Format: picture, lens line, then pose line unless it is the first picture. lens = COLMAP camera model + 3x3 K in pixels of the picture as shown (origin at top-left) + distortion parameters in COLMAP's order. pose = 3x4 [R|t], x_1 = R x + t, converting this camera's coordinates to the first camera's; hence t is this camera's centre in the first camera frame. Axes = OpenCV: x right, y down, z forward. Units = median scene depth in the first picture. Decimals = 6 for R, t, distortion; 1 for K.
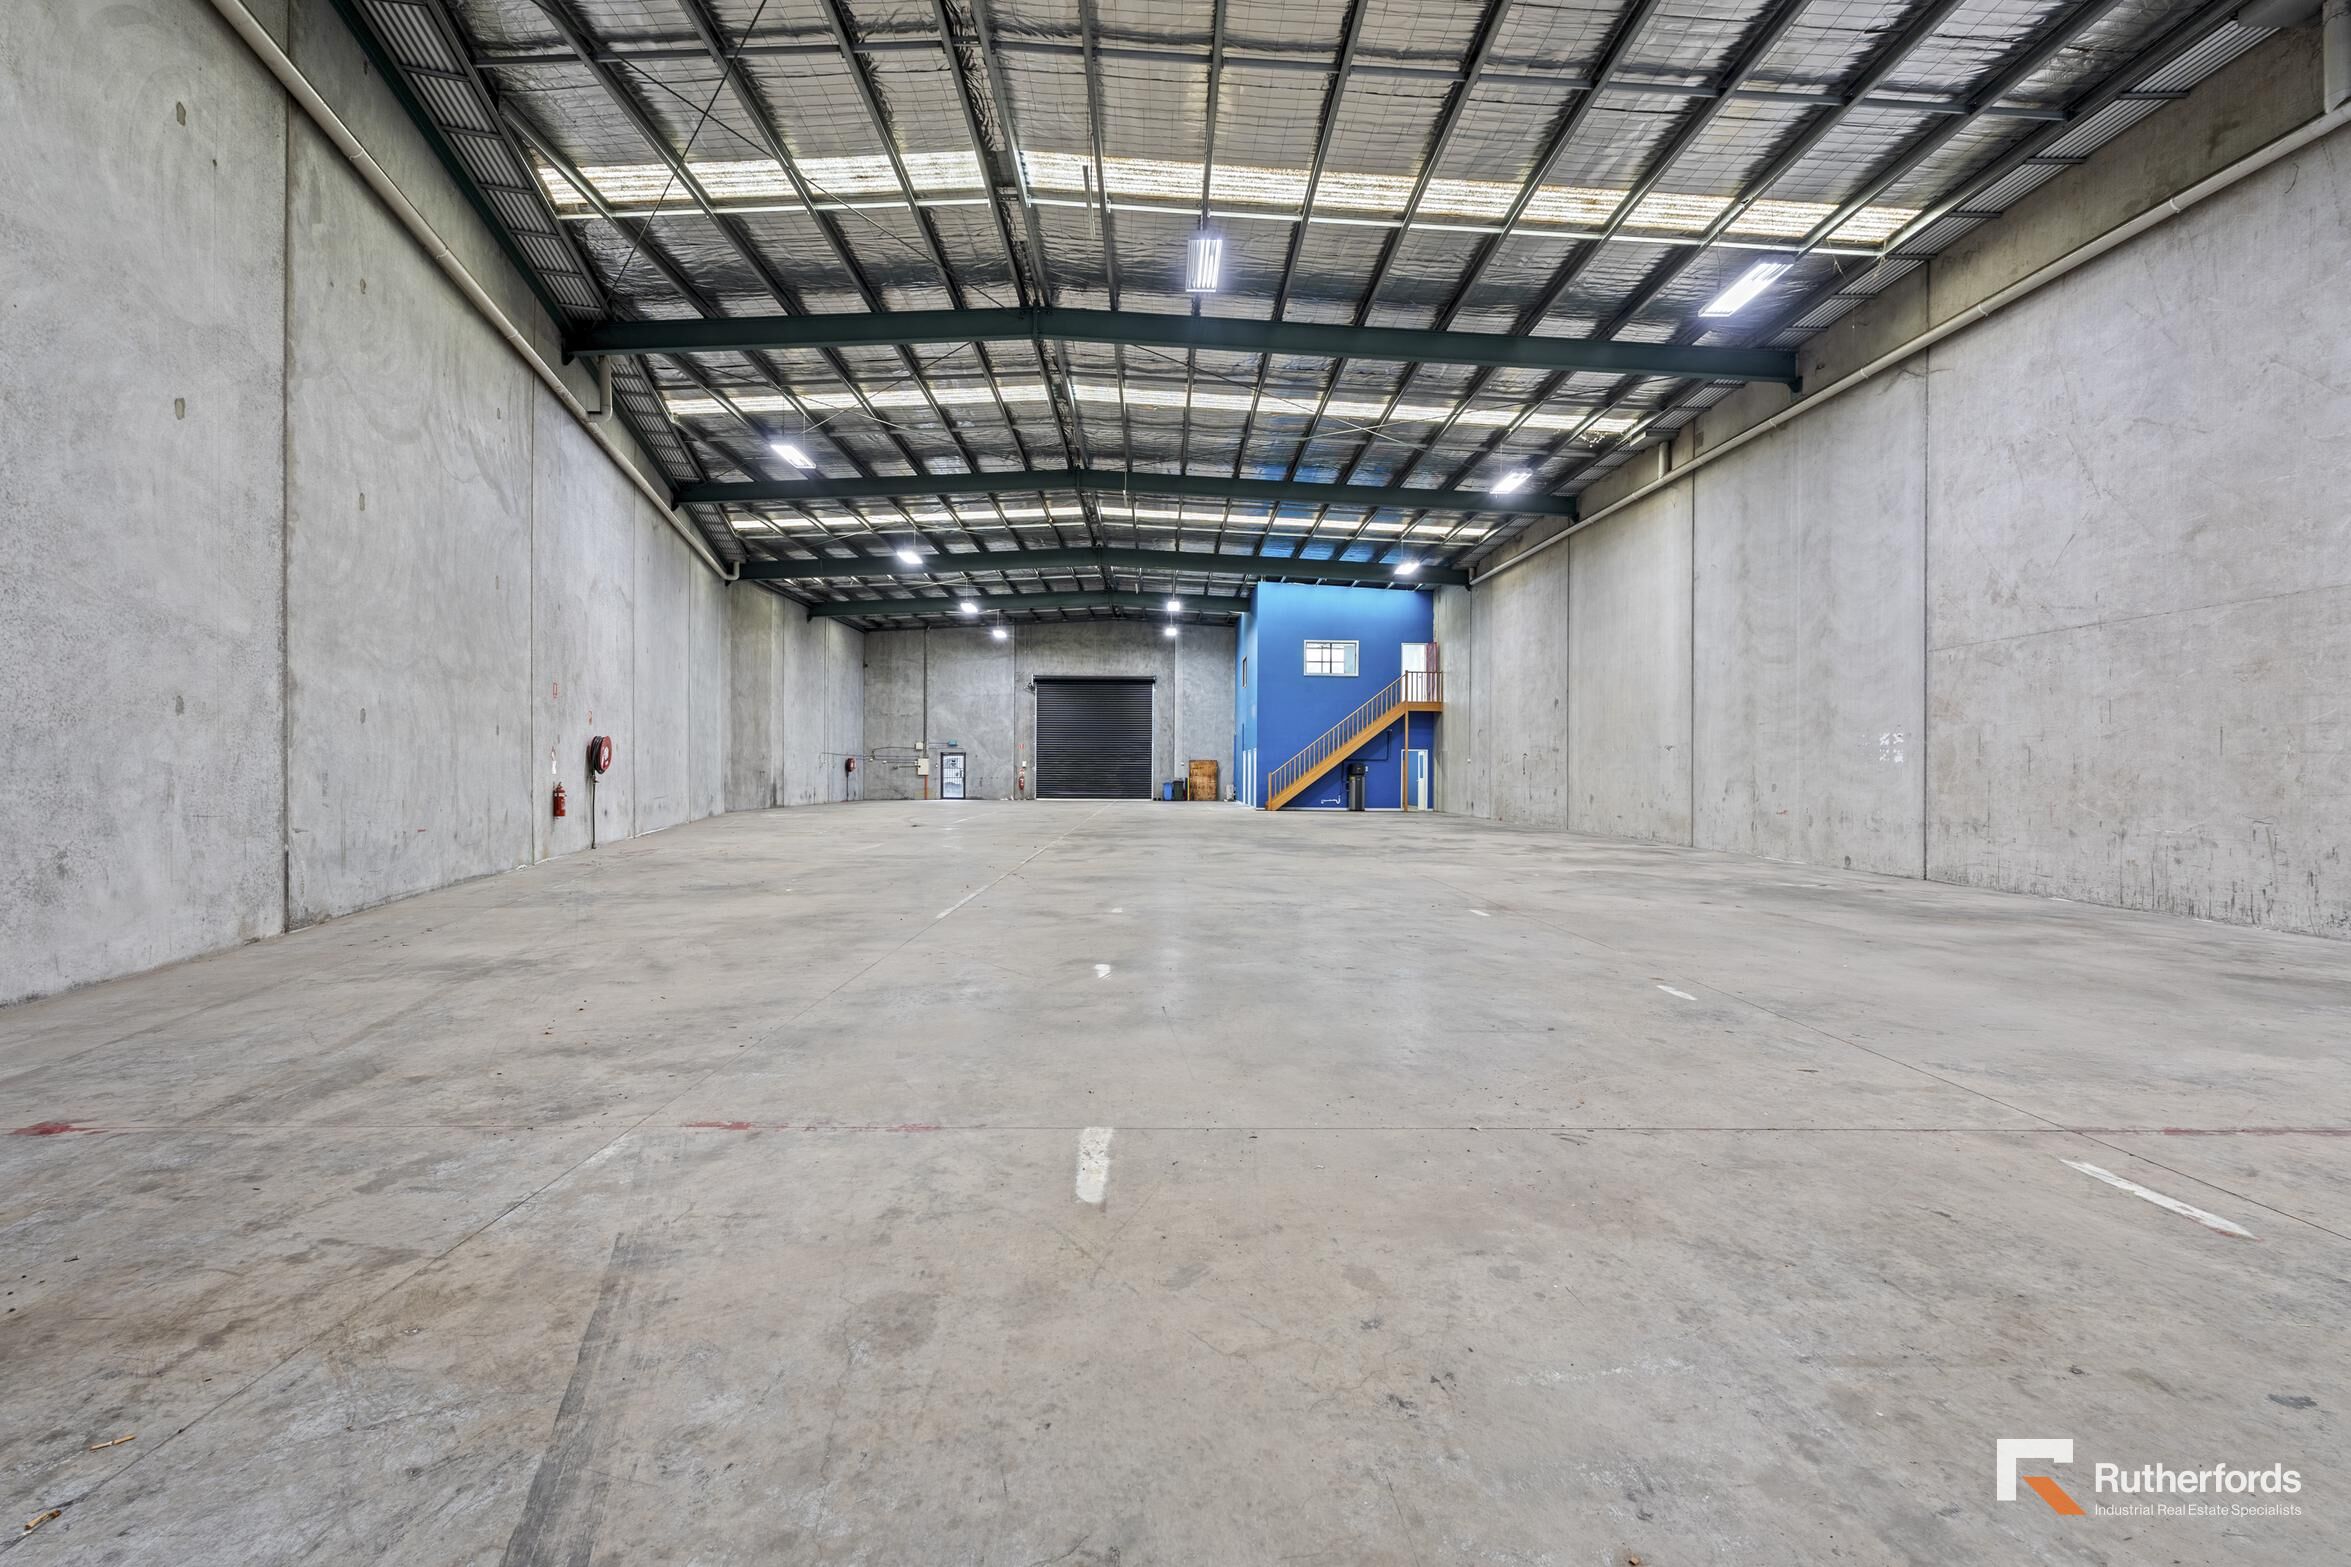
lens RADIAL K [[1036.7, 0, 1175.5], [0, 1036.7, 783.5], [0, 0, 1]] dist [-0.002276, -0.000421]
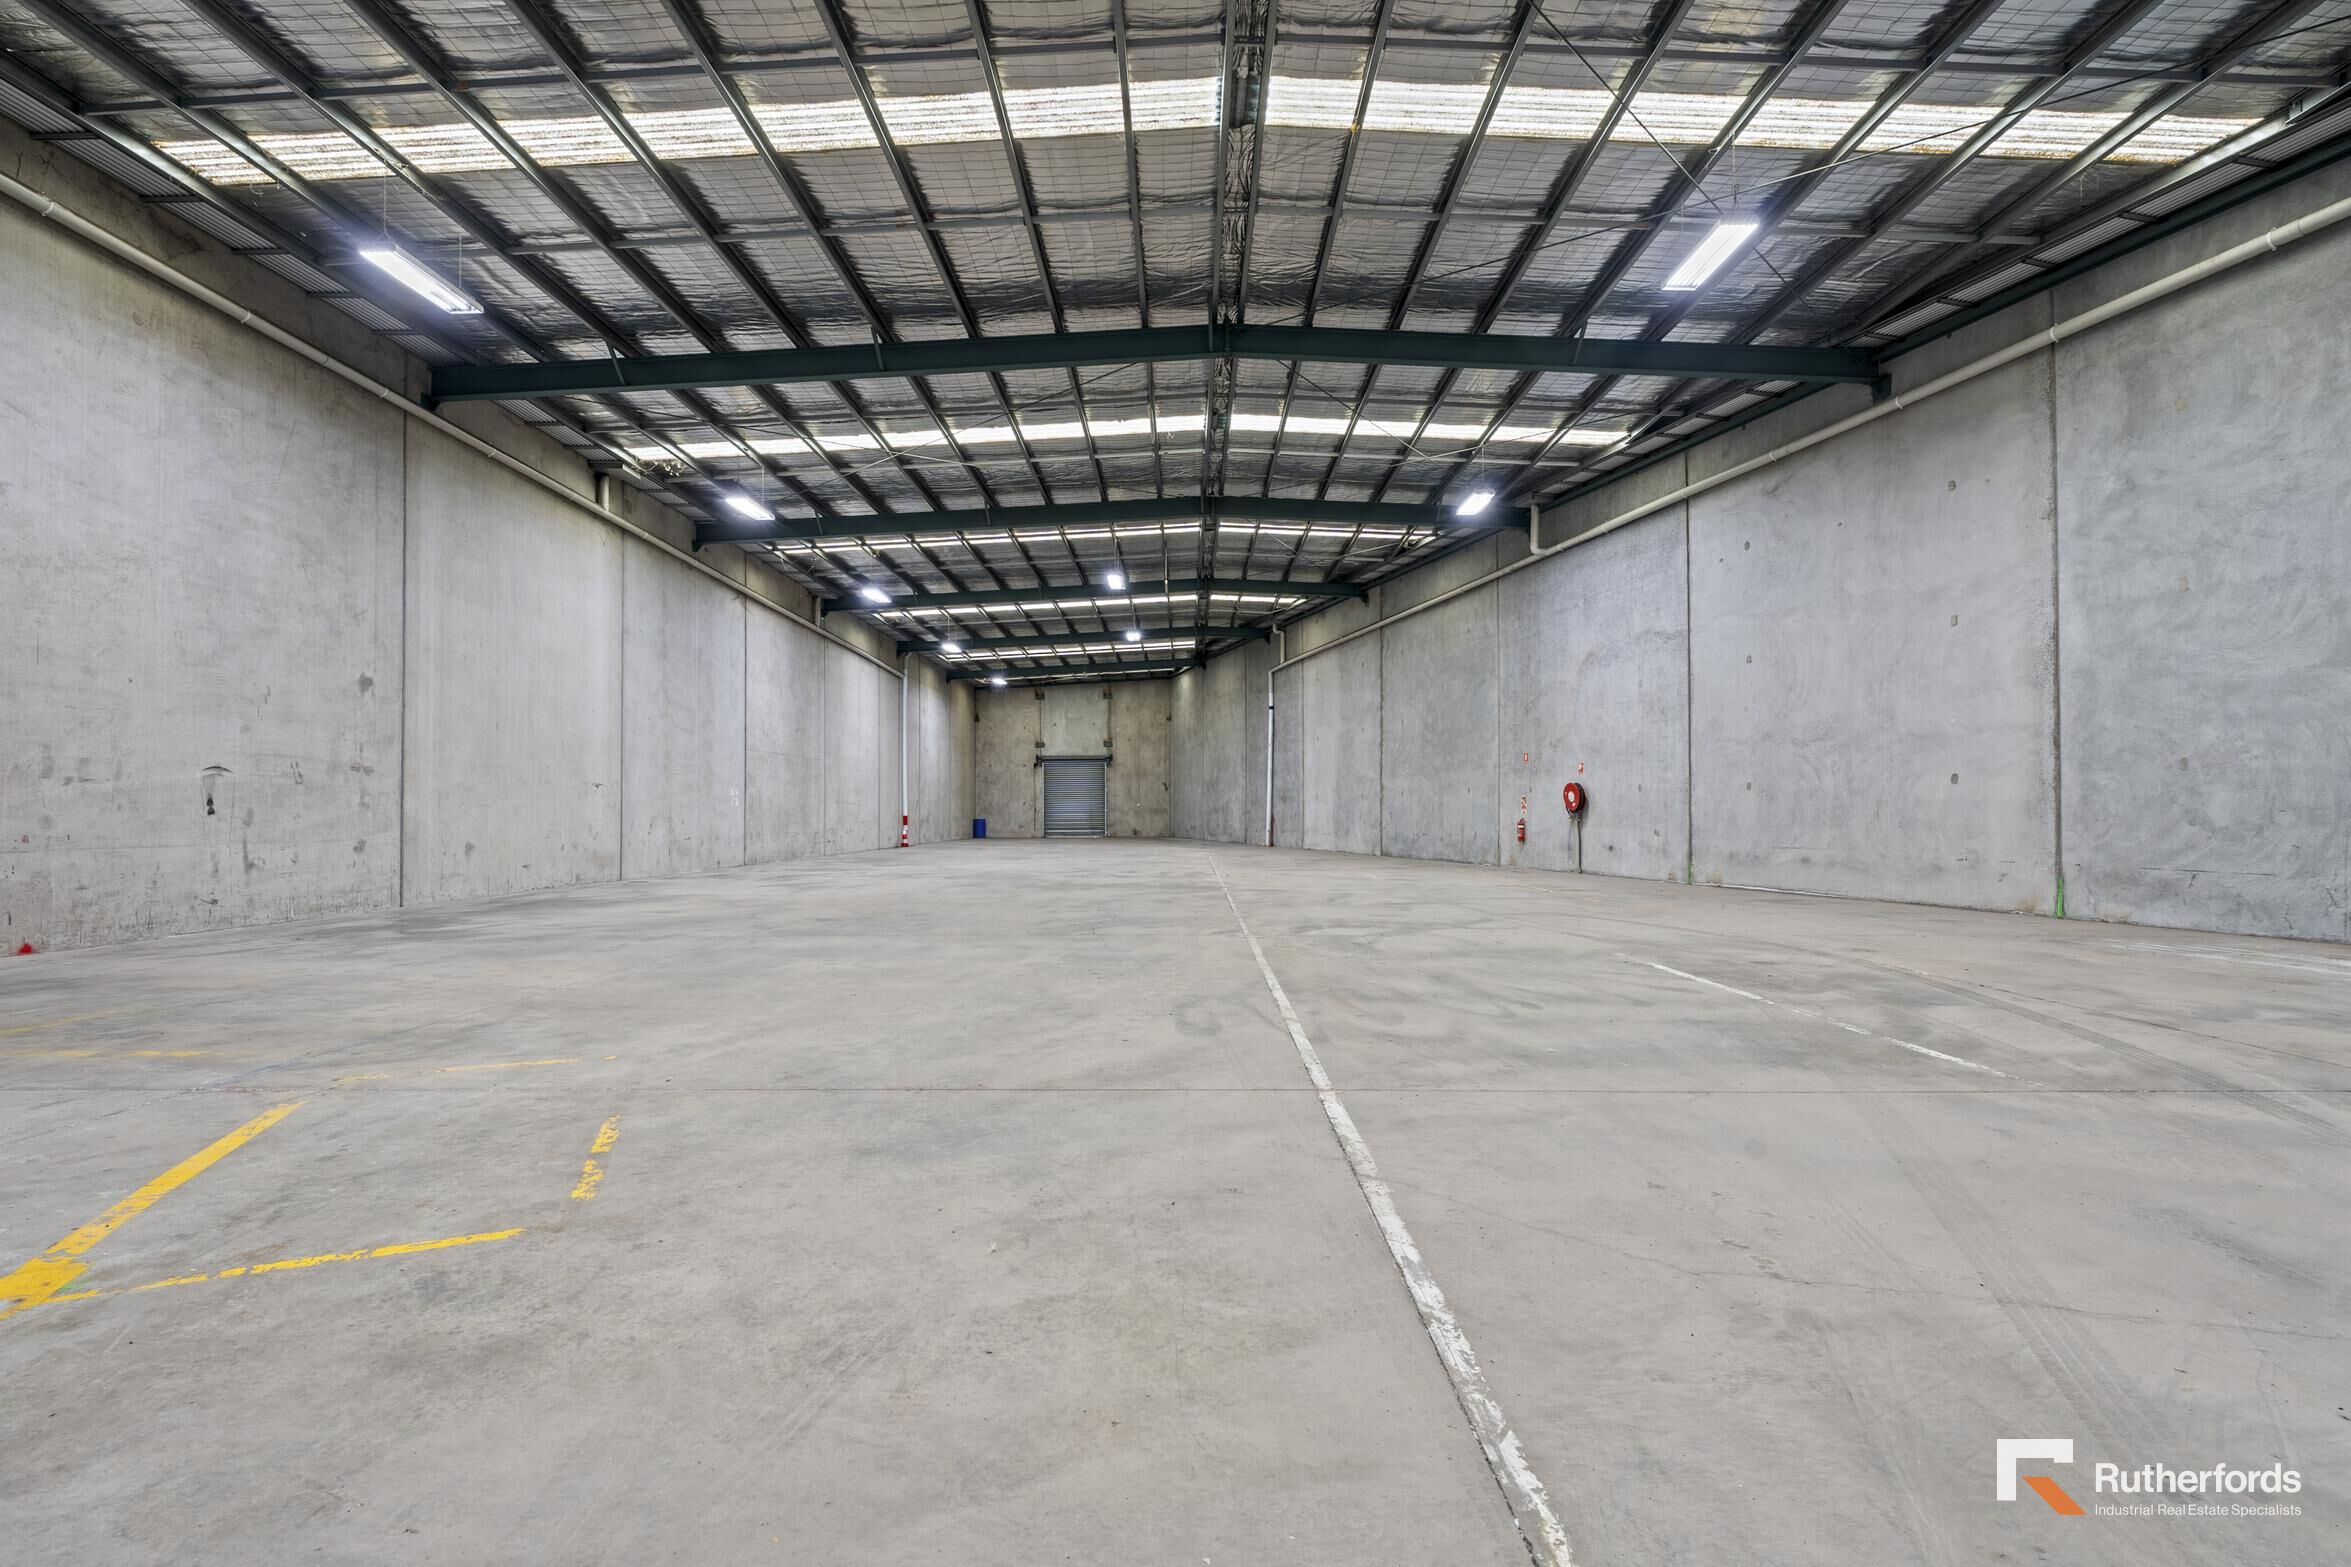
lens RADIAL K [[1061.0, 0, 1165.1], [0, 1061.0, 791.3], [0, 0, 1]] dist [0.000864, 0.000612]
pose [[-0.999310, -0.001434, 0.037120, -0.052298], [-0.001694, 0.999974, -0.006964, -0.011917], [-0.037109, -0.007022, -0.999287, 1.049997]]
